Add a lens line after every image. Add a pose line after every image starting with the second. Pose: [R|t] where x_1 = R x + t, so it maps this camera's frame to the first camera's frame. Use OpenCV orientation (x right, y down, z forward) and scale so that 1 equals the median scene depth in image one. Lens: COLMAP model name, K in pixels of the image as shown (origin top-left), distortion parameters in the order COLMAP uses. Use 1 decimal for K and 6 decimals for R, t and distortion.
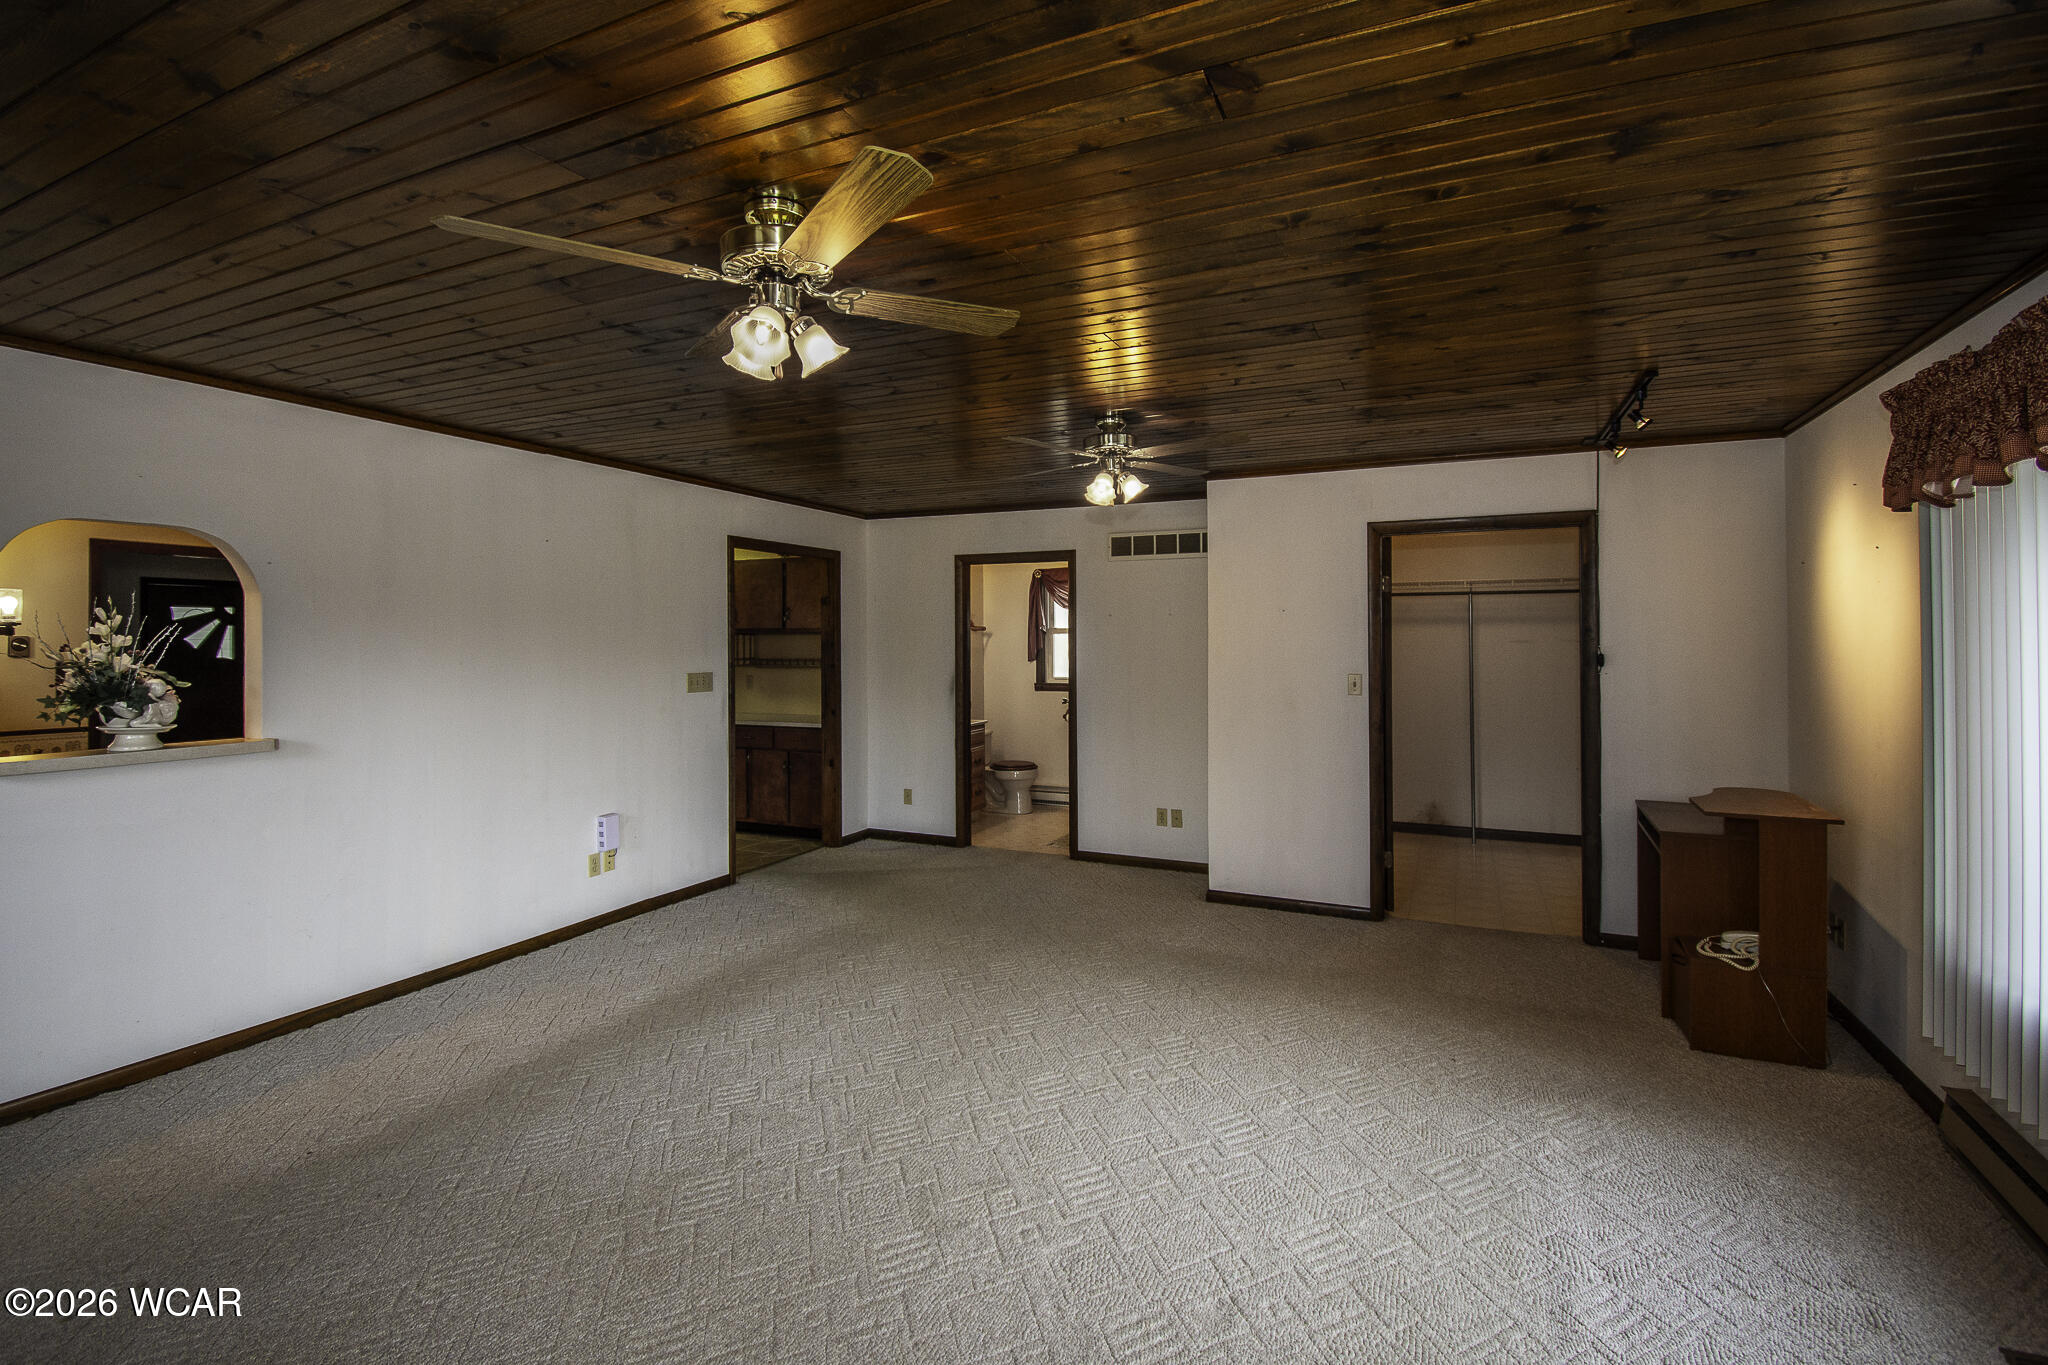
lens RADIAL K [[928.4, 0, 1014.8], [0, 928.4, 650.8], [0, 0, 1]] dist [0.002043, -0.000146]
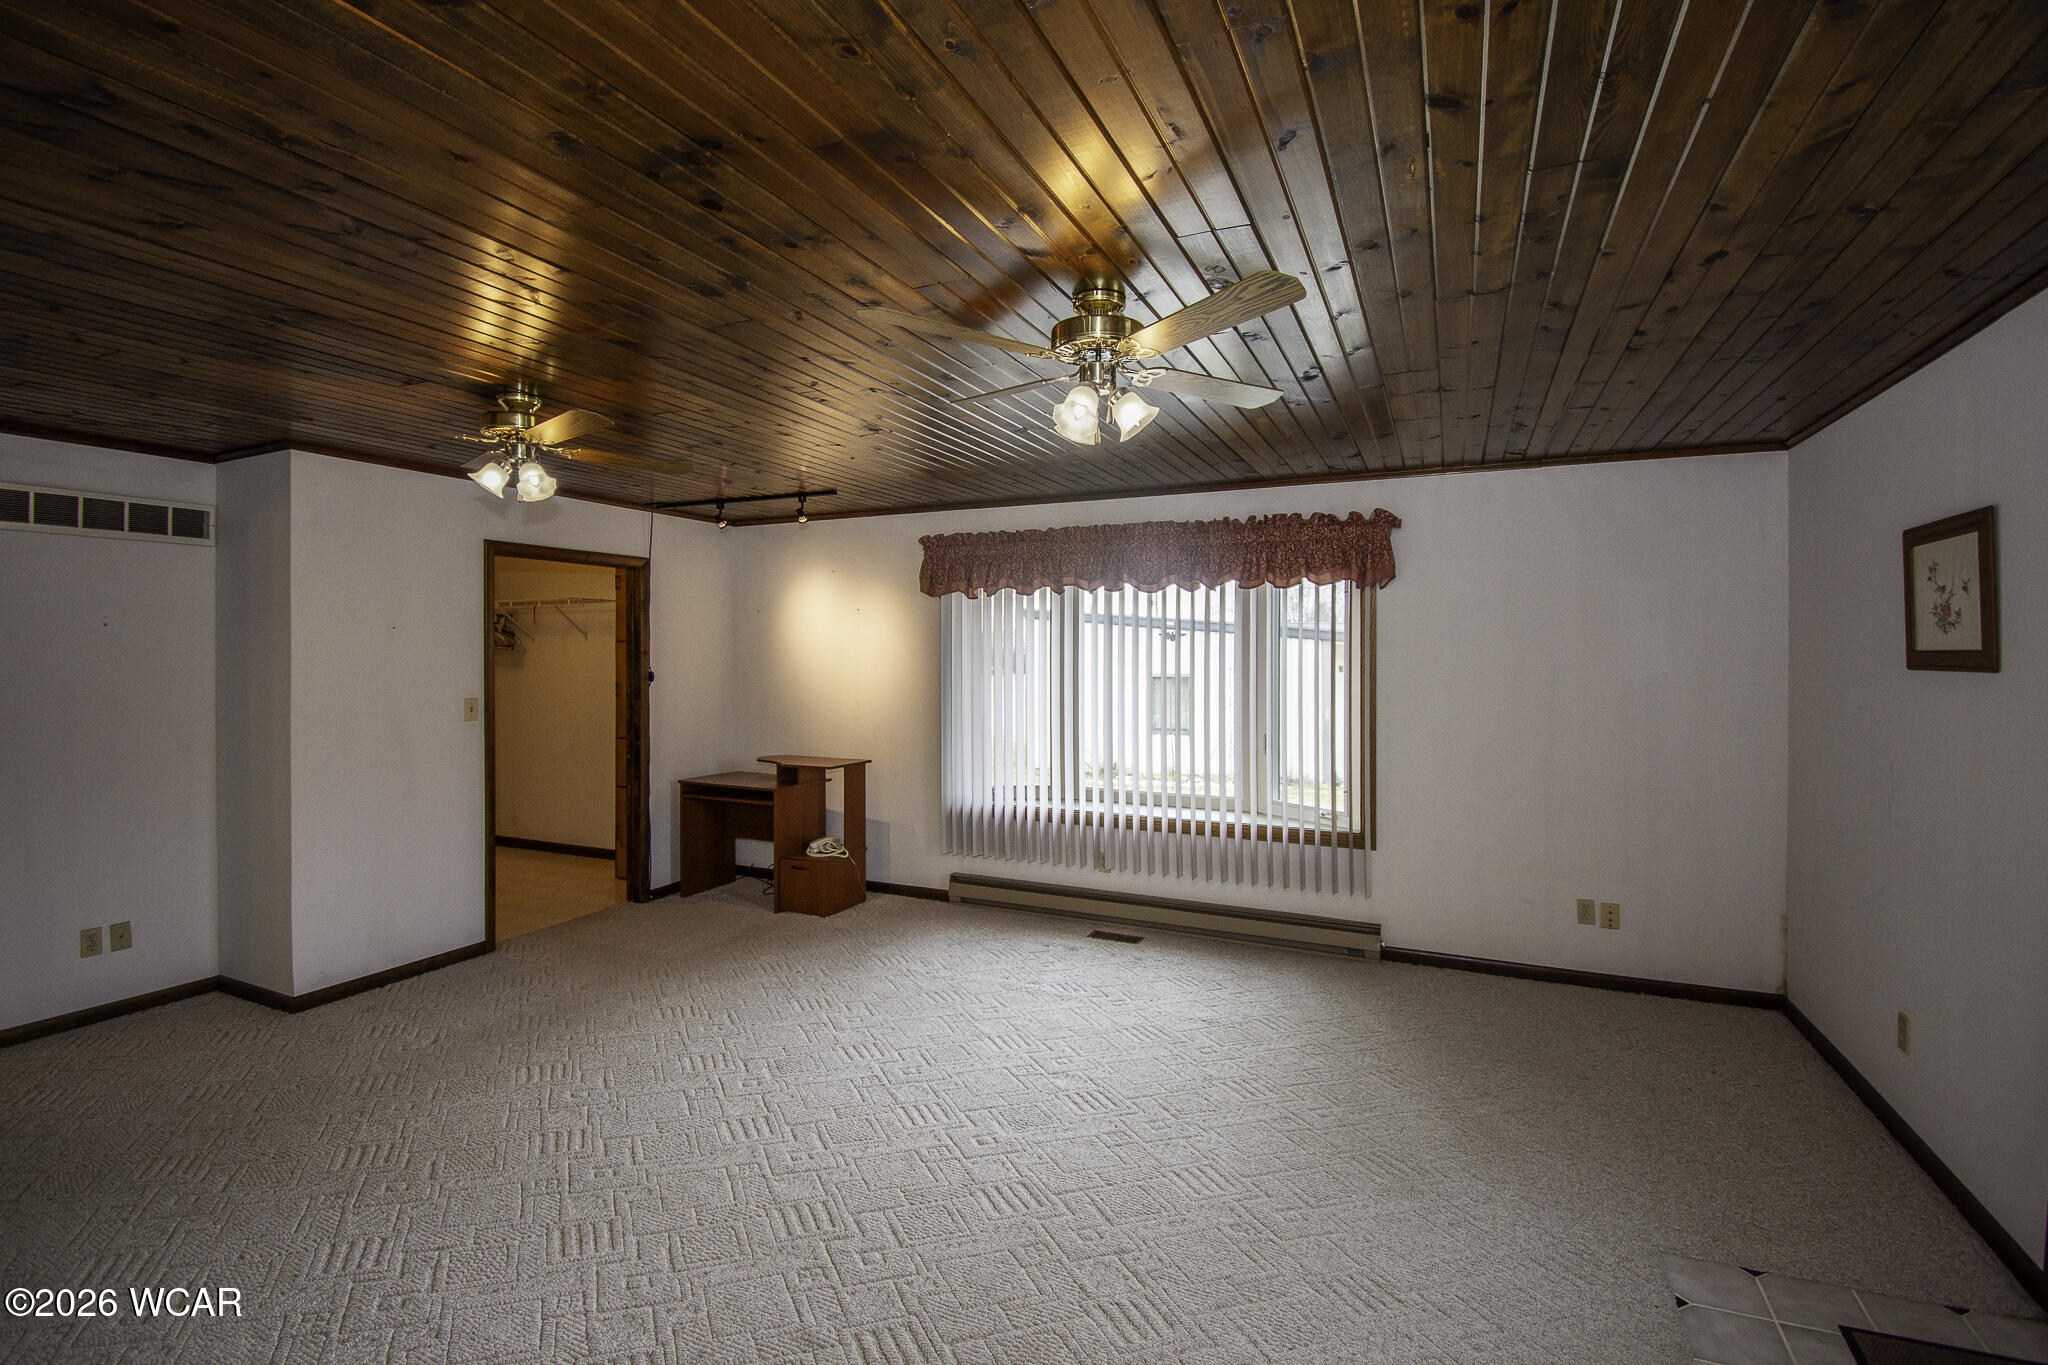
lens RADIAL K [[928.4, 0, 1014.8], [0, 928.4, 650.8], [0, 0, 1]] dist [0.002043, -0.000146]
pose [[-0.013147, 0.008713, 0.999876, -0.720432], [0.004099, 0.999954, -0.008660, -0.013932], [-0.999905, 0.003985, -0.013182, 0.563348]]
